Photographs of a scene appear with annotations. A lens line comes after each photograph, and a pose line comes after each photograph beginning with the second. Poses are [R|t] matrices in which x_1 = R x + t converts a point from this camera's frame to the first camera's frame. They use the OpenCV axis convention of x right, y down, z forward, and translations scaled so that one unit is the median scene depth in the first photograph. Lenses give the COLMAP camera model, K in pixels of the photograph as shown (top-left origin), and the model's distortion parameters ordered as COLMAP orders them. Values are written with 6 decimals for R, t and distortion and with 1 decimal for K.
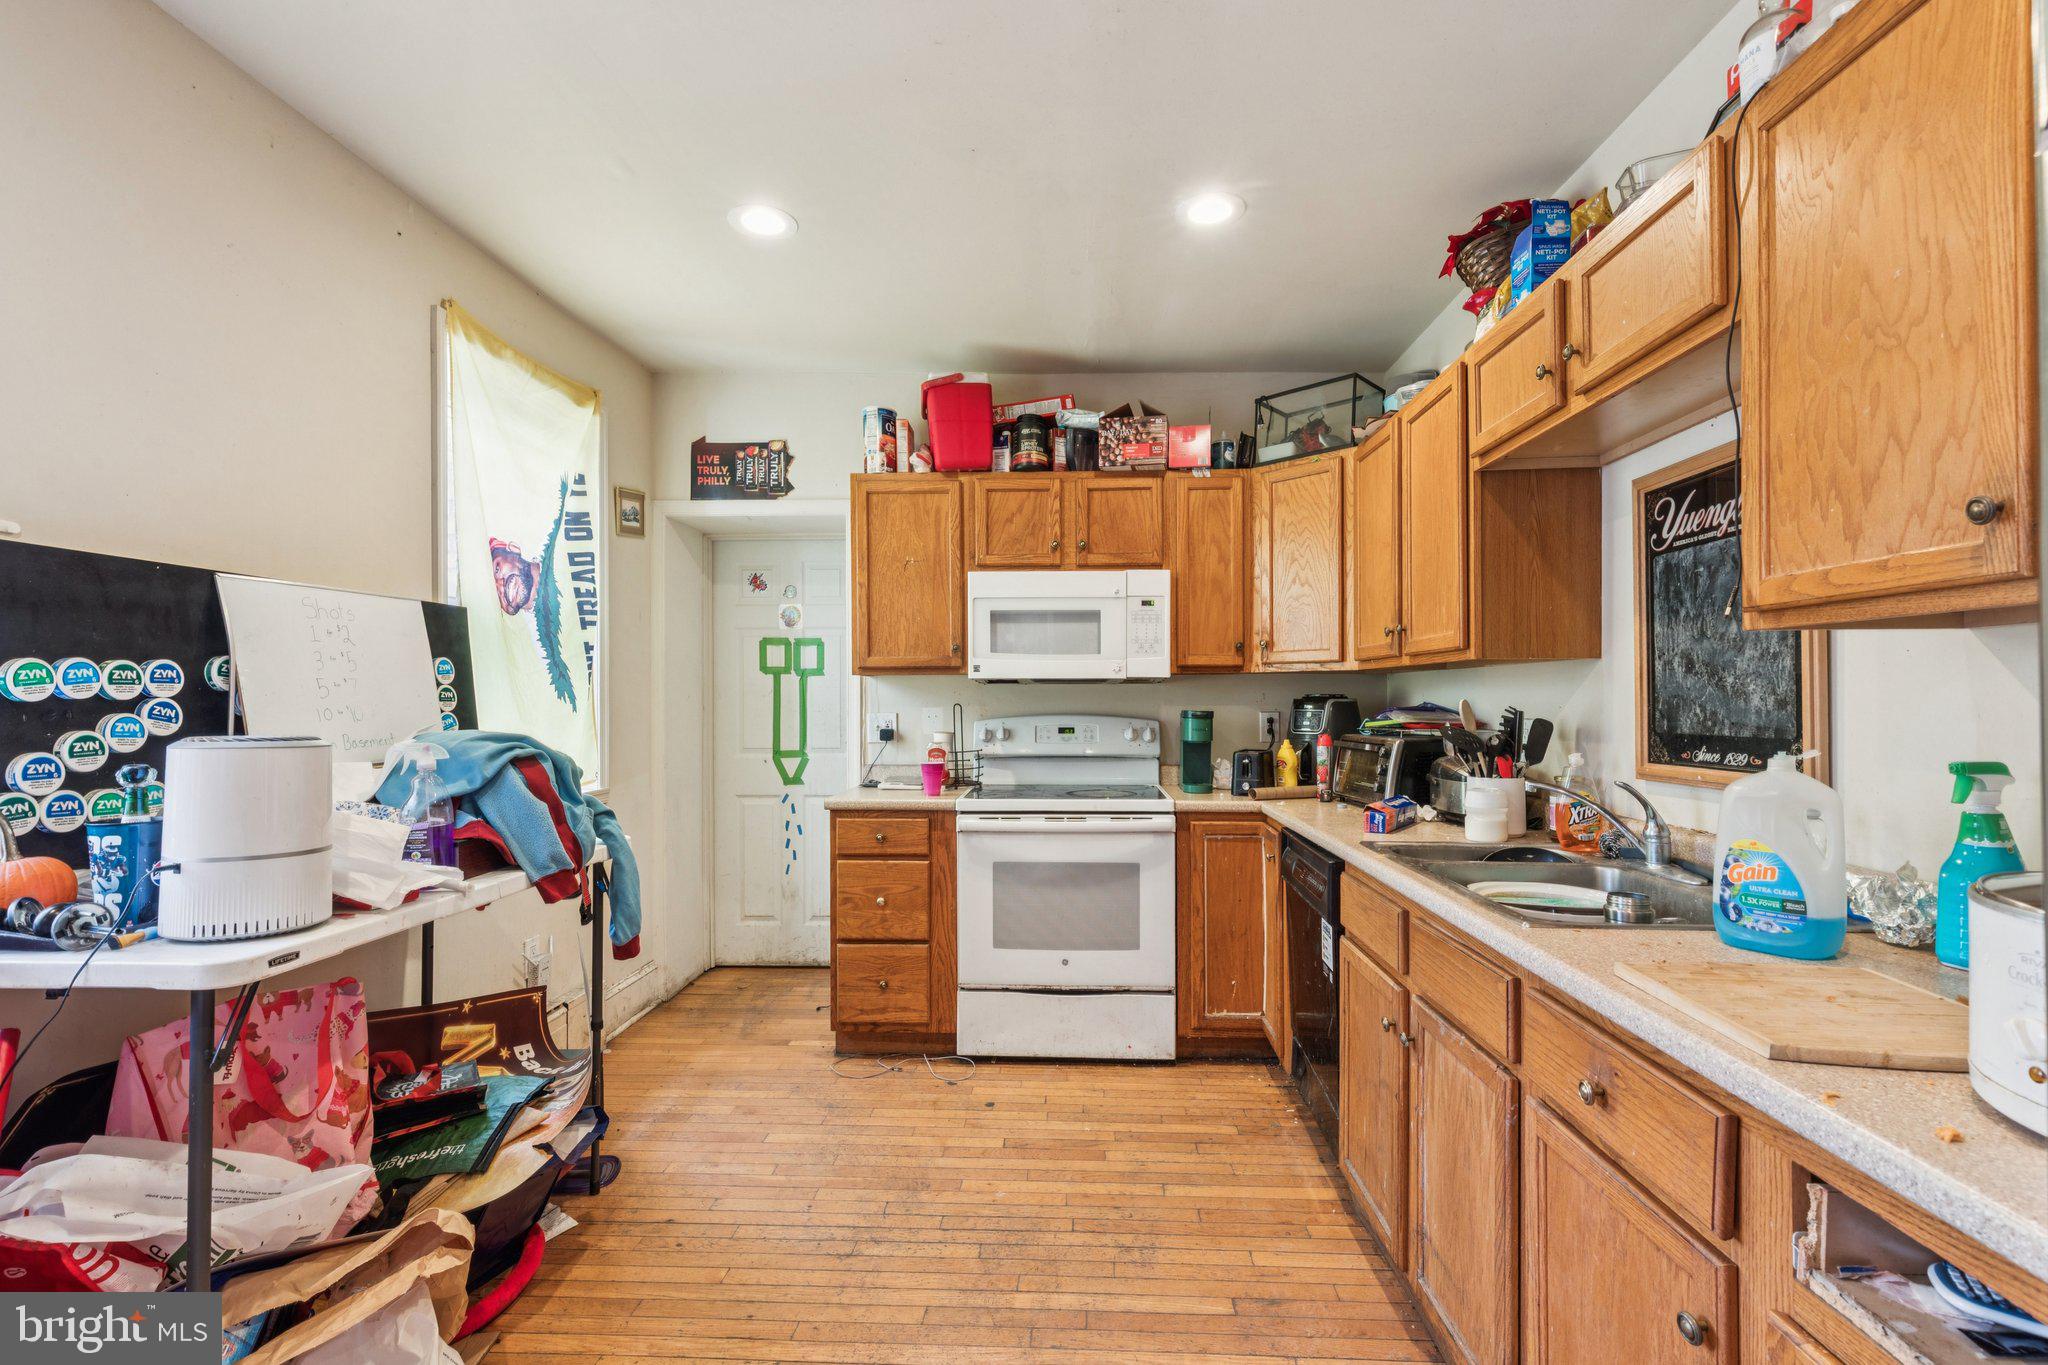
lens RADIAL K [[913.9, 0, 1021.7], [0, 913.9, 691.5], [0, 0, 1]] dist [0.004342, 0.000345]
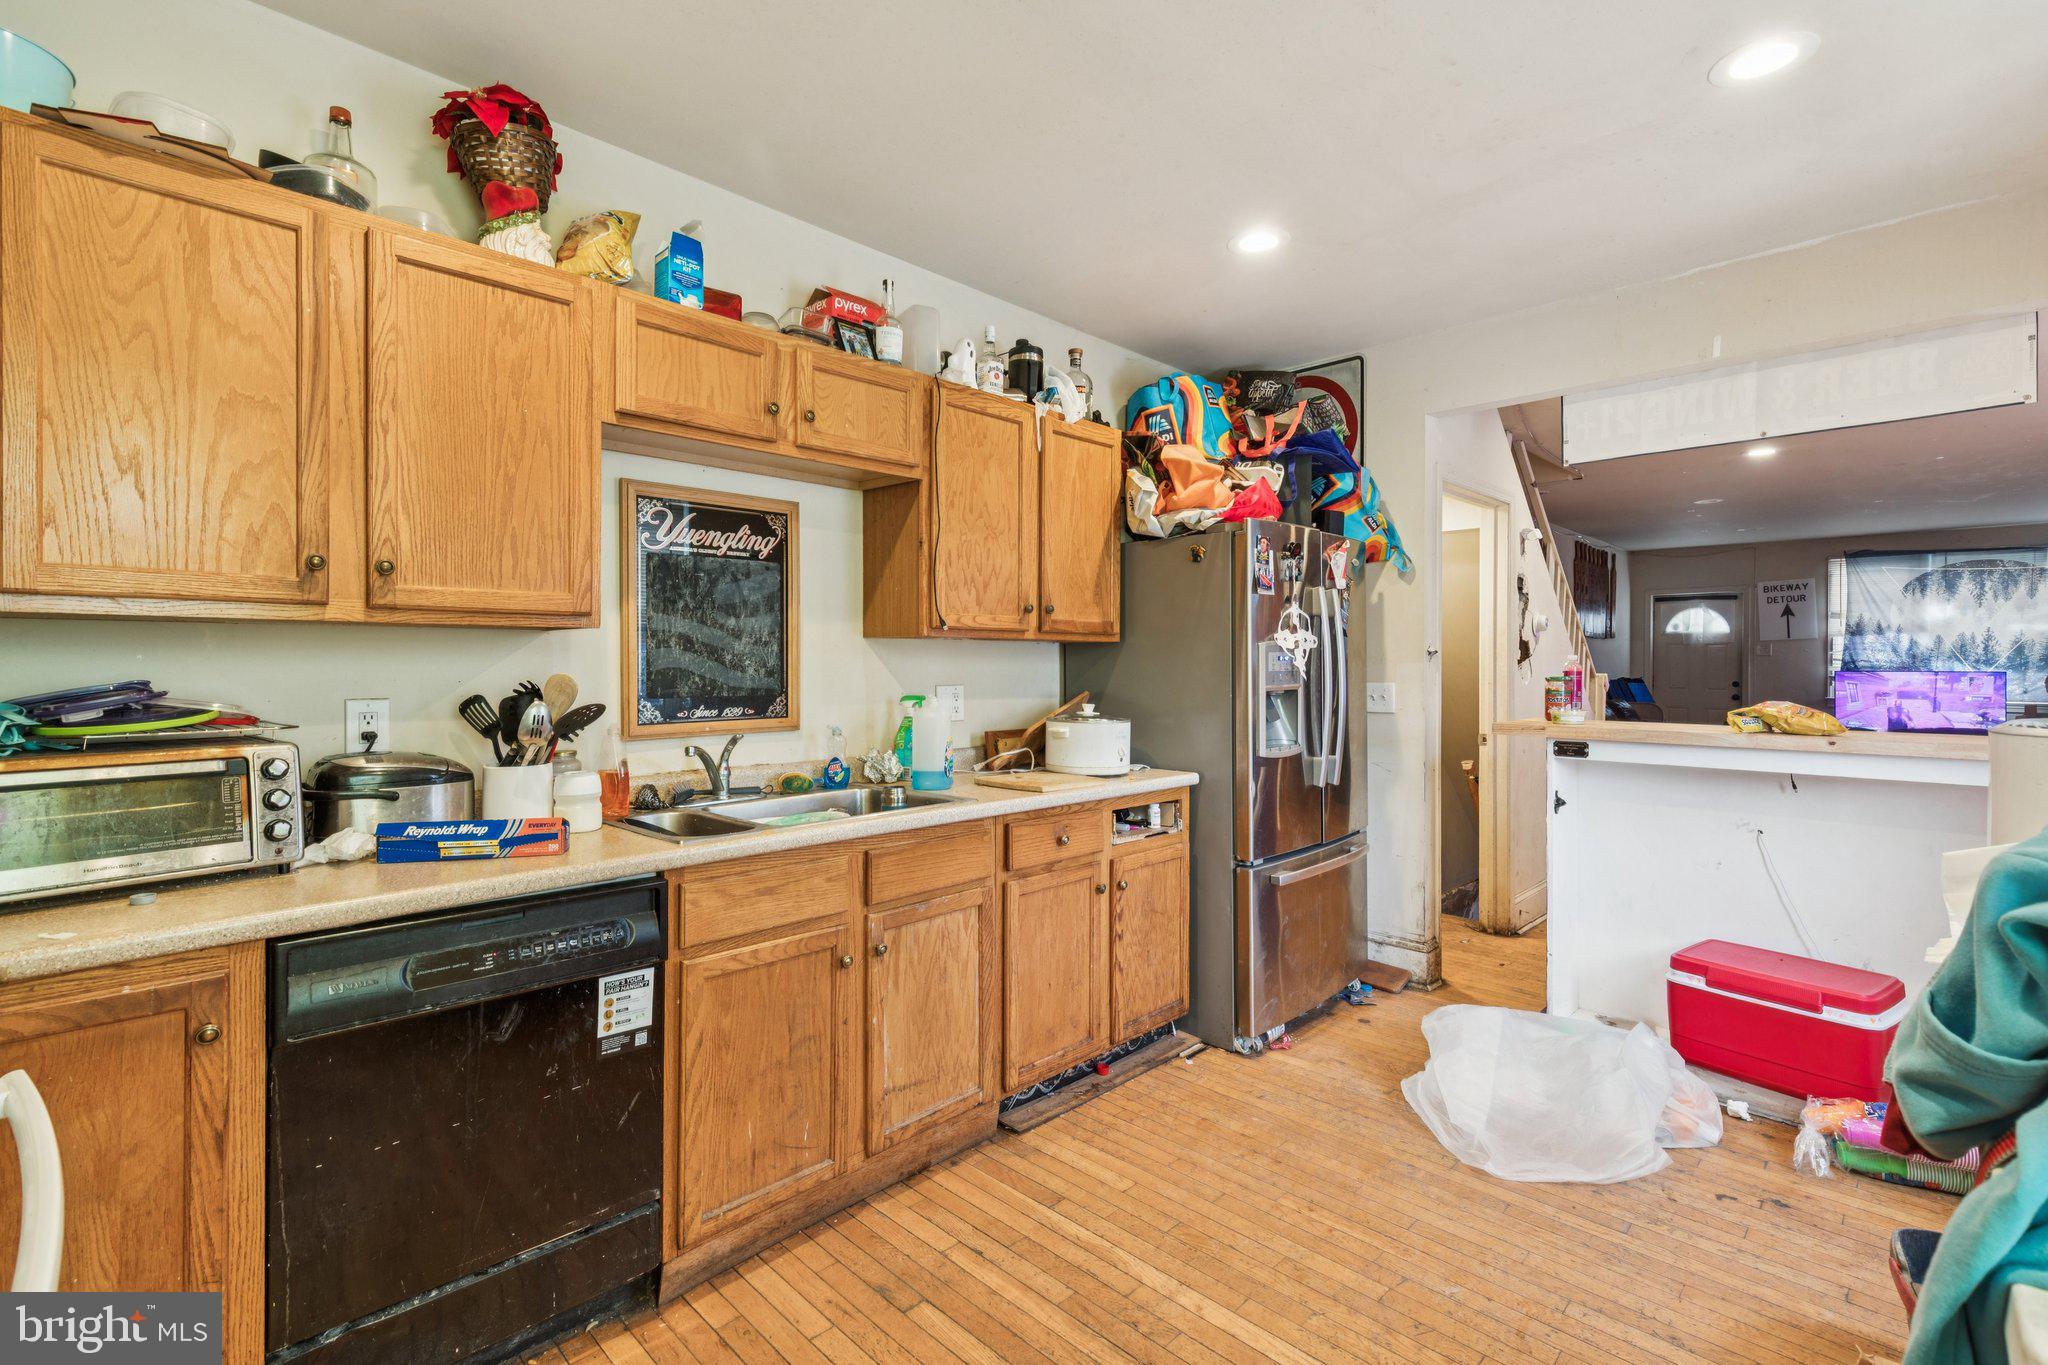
lens RADIAL K [[913.9, 0, 1024.0], [0, 913.9, 666.8], [0, 0, 1]] dist [0.004342, 0.000345]
pose [[-0.752304, -0.000577, 0.658816, -0.504876], [-0.002917, 0.999993, -0.002456, 0.003948], [-0.658810, -0.003769, -0.752300, 1.716818]]
